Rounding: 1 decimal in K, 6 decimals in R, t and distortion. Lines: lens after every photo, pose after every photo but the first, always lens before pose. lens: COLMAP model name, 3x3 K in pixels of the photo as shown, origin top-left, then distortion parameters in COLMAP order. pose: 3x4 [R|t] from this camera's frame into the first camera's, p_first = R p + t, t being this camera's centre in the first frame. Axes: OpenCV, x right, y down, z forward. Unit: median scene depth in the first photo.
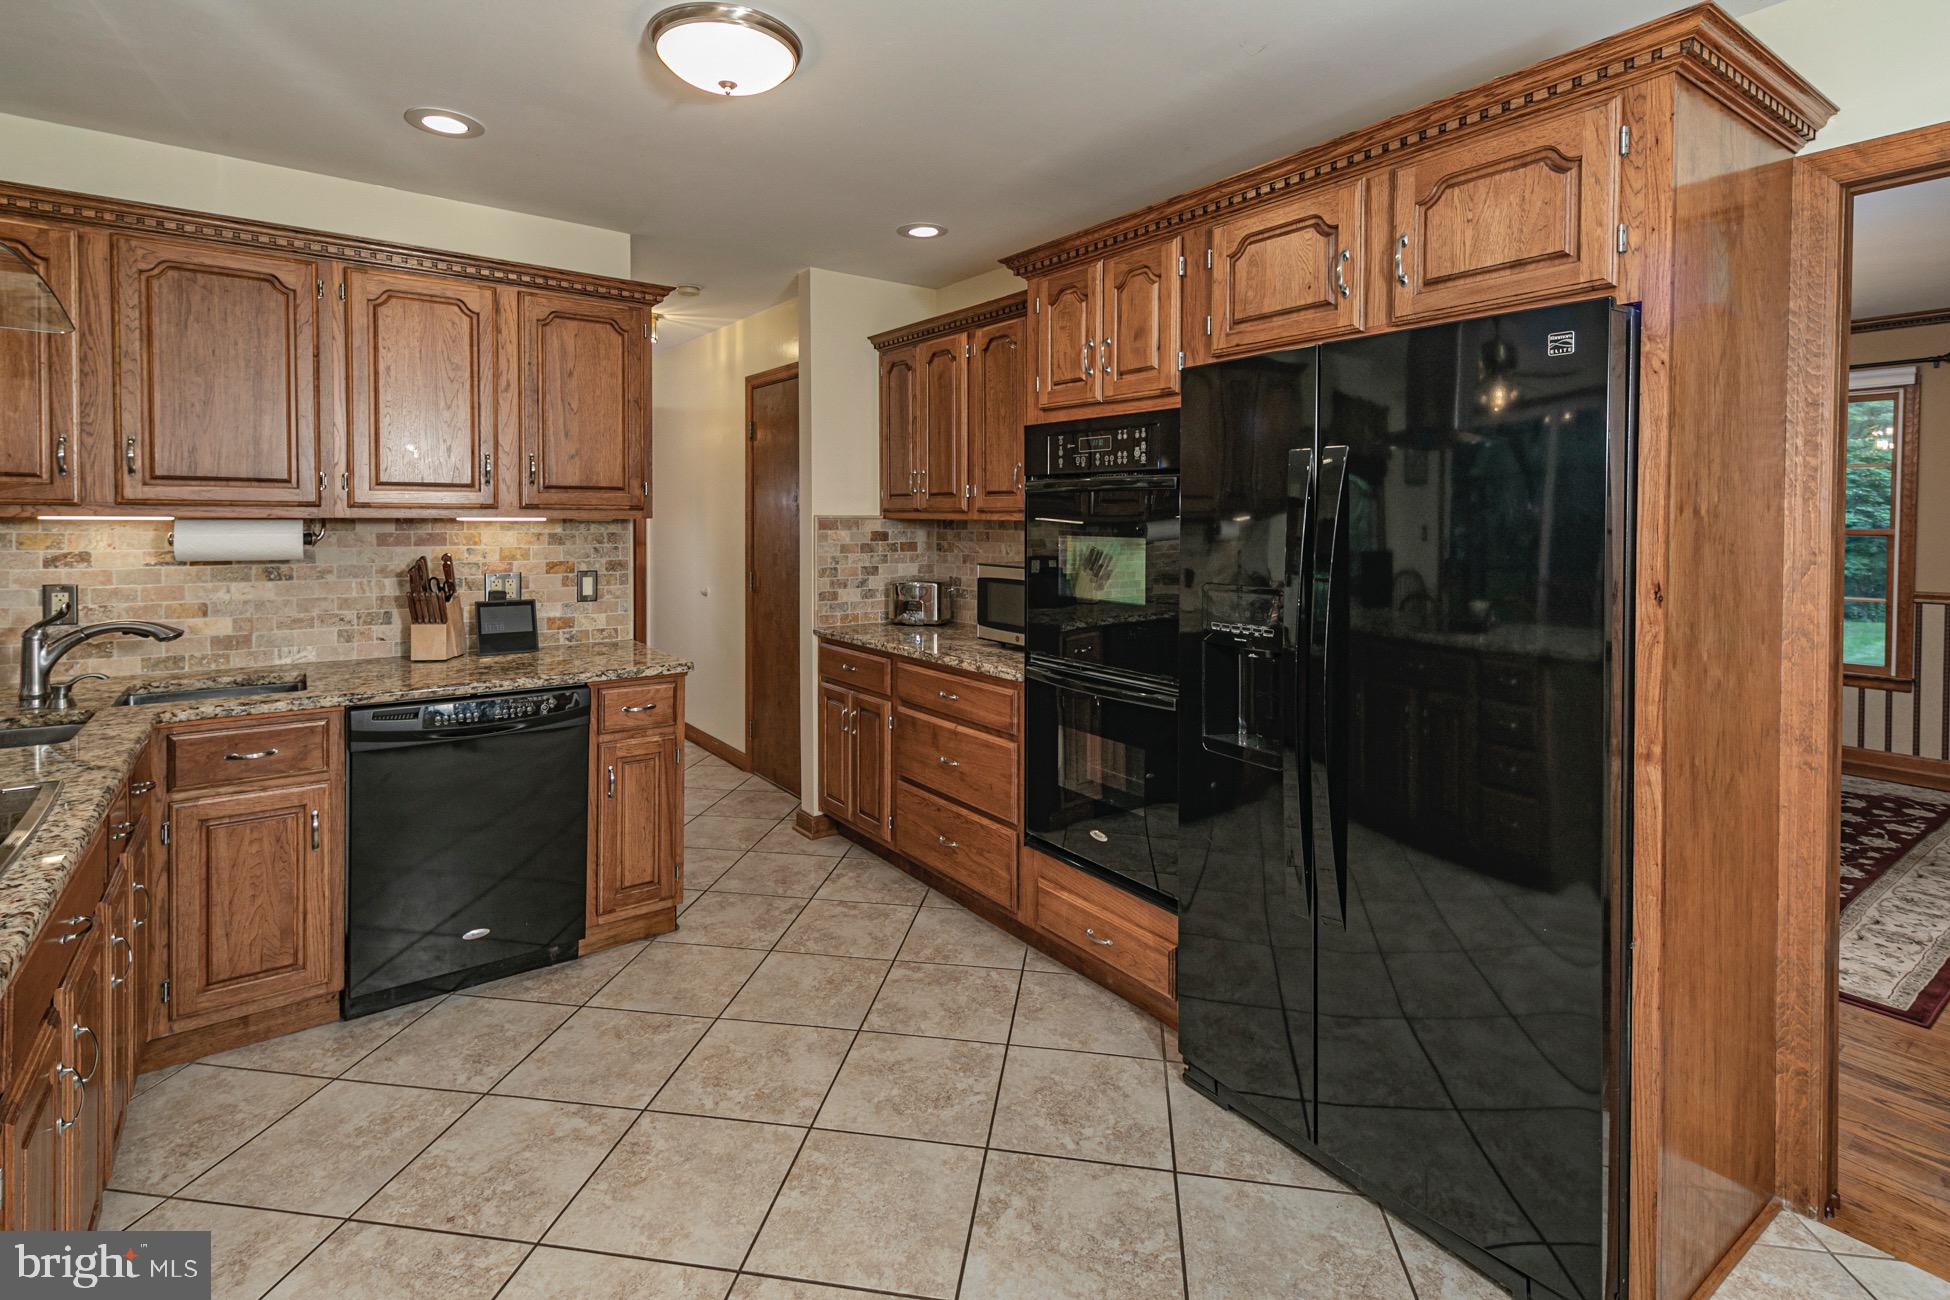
lens RADIAL K [[922.4, 0, 1008.0], [0, 922.4, 535.6], [0, 0, 1]] dist [0.000111, -0.001865]
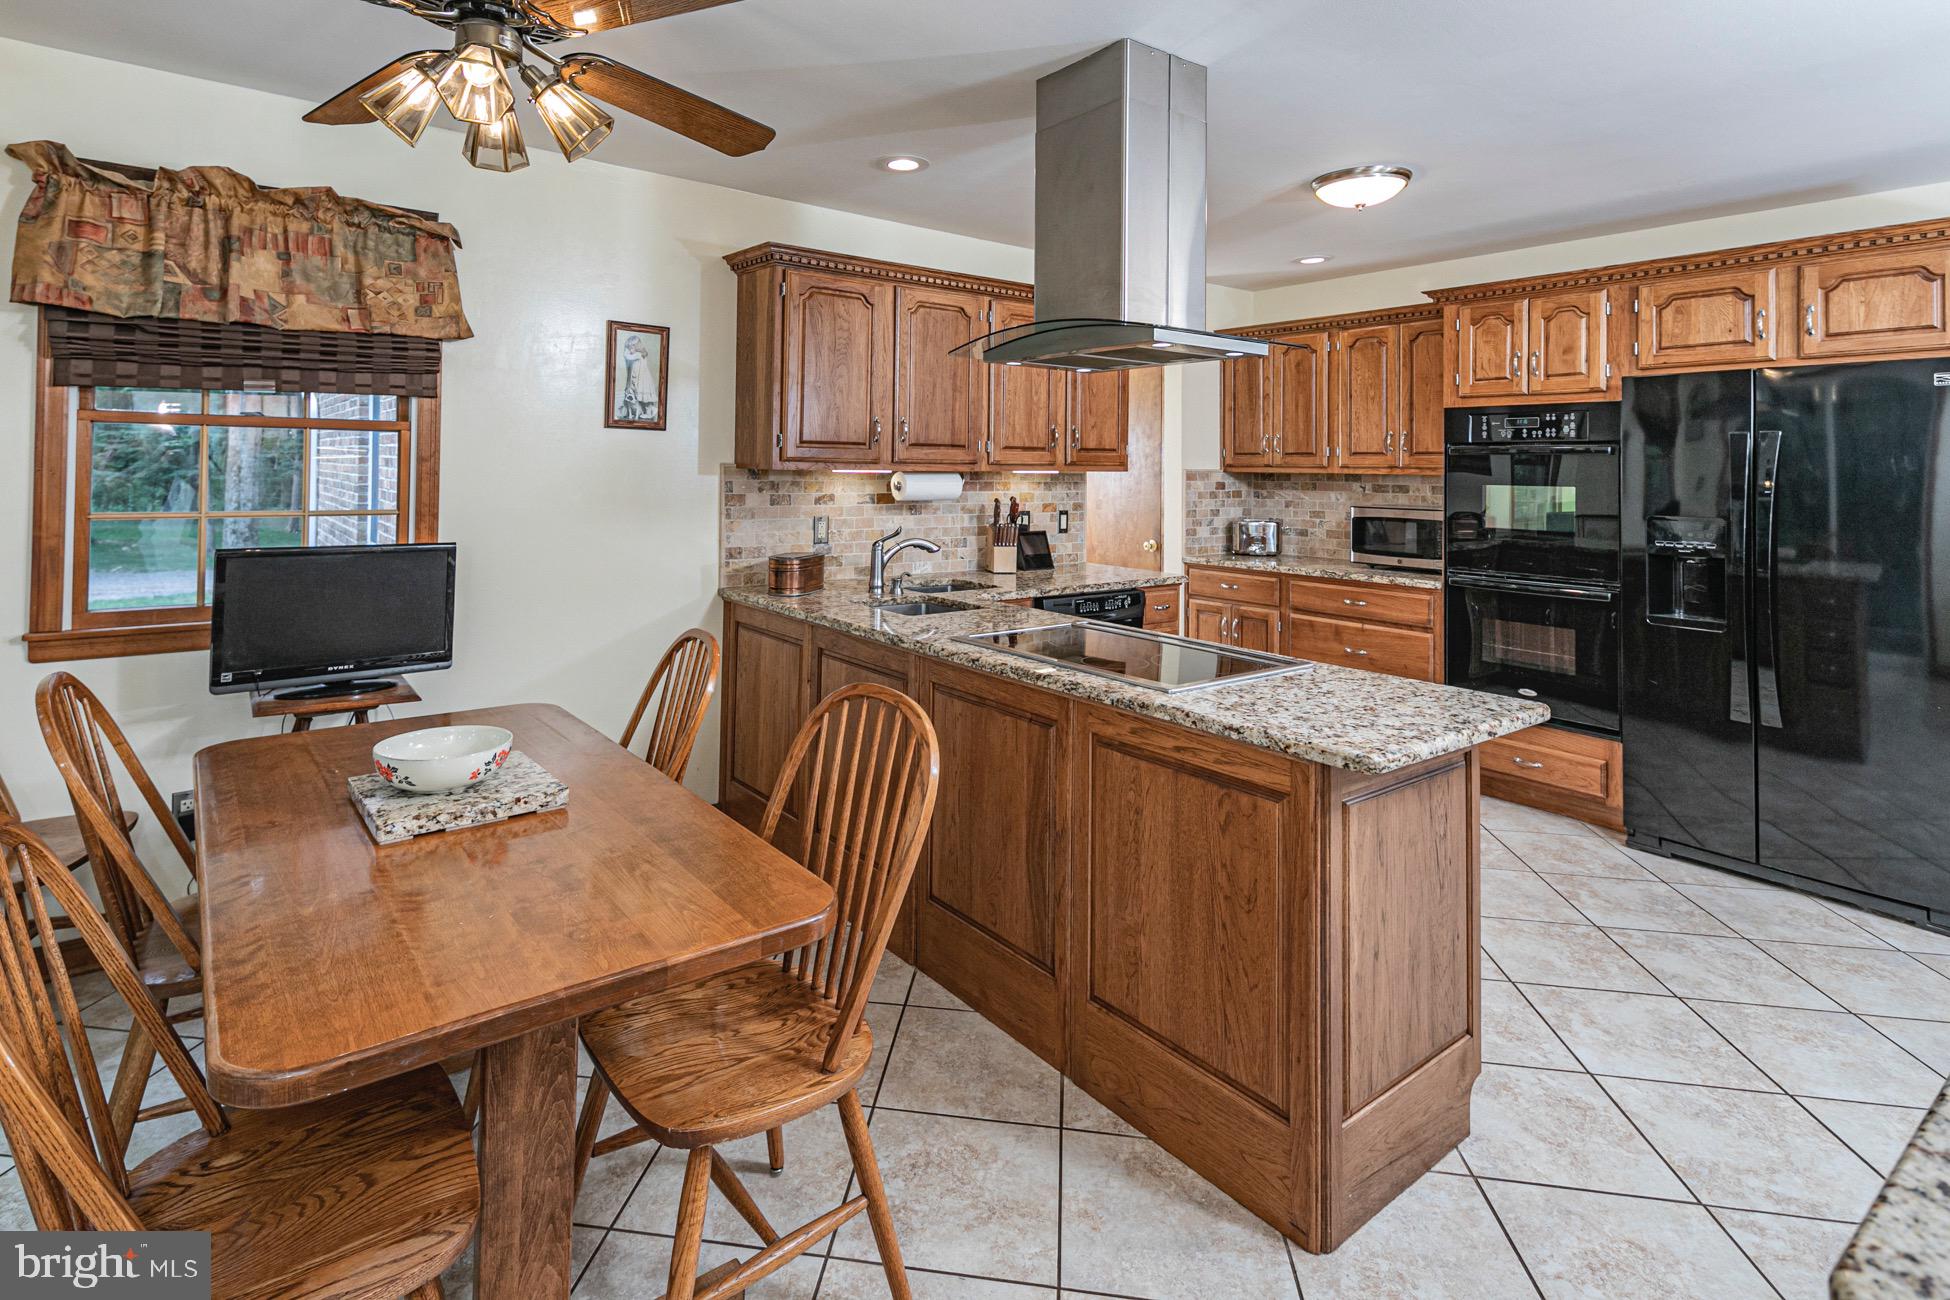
lens RADIAL K [[922.4, 0, 1023.1], [0, 922.4, 454.9], [0, 0, 1]] dist [0.000111, -0.001865]
pose [[0.999920, 0.002571, -0.012414, -0.667178], [-0.002988, 0.999427, -0.033702, 0.003668], [0.012320, 0.033736, 0.999355, -0.463912]]
